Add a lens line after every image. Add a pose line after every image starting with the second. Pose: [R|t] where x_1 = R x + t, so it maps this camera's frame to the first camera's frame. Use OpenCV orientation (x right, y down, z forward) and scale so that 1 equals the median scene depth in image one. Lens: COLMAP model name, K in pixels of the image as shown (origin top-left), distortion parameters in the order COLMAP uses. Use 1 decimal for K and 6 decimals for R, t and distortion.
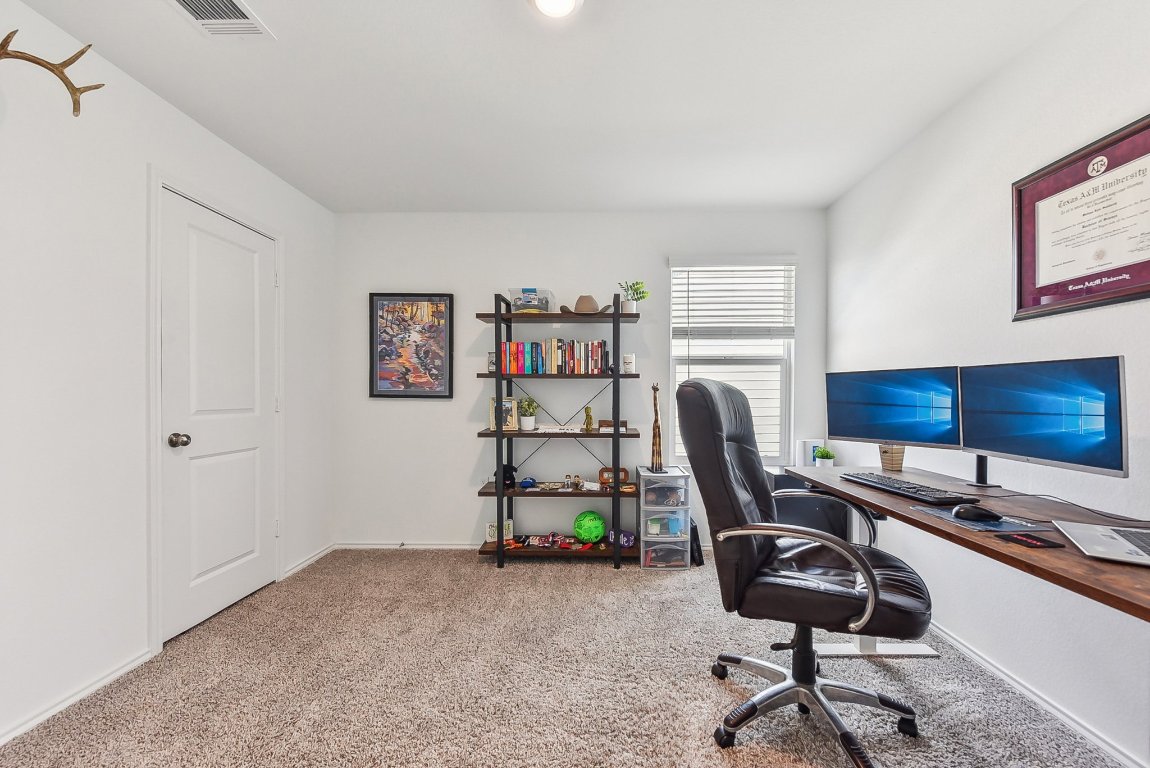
lens RADIAL K [[454.4, 0, 578.9], [0, 454.4, 390.8], [0, 0, 1]] dist [0.001950, -0.000815]
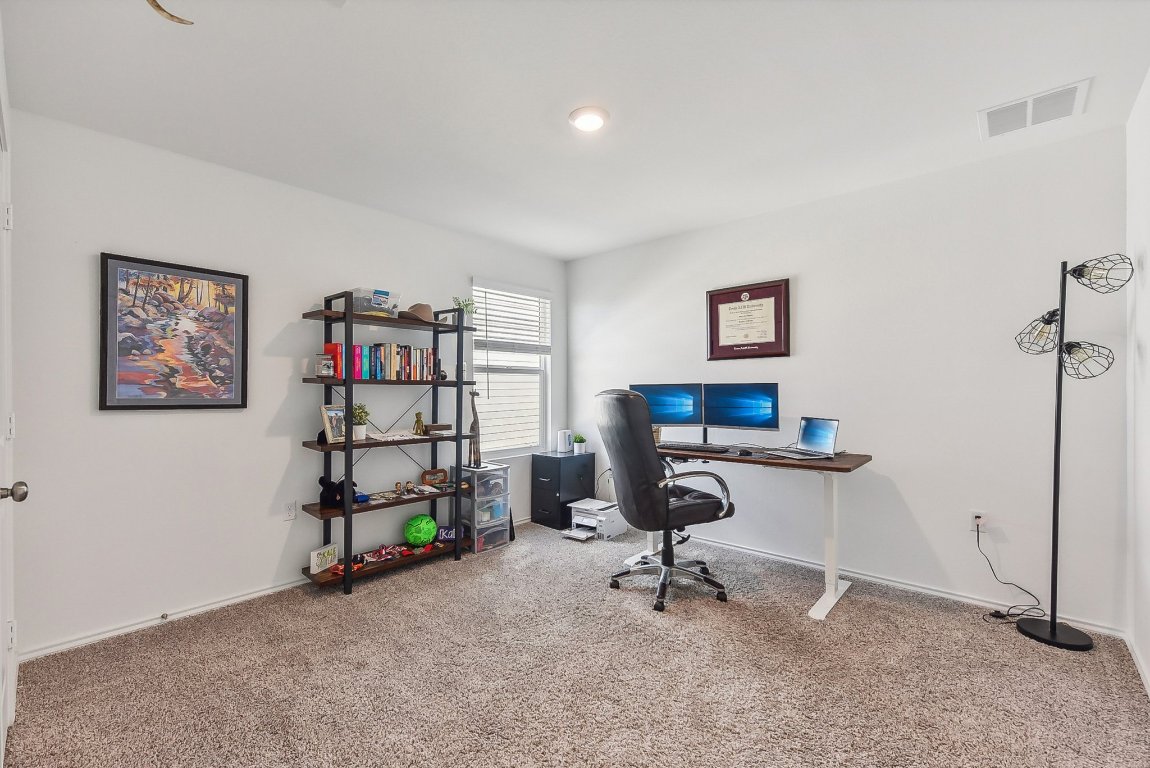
lens RADIAL K [[477.1, 0, 575.1], [0, 477.1, 385.4], [0, 0, 1]] dist [-0.001879, -0.000887]
pose [[0.664025, 0.005257, 0.747692, -0.557980], [0.000839, 0.999969, -0.007775, -0.017000], [-0.747710, 0.005790, 0.664000, 0.029098]]
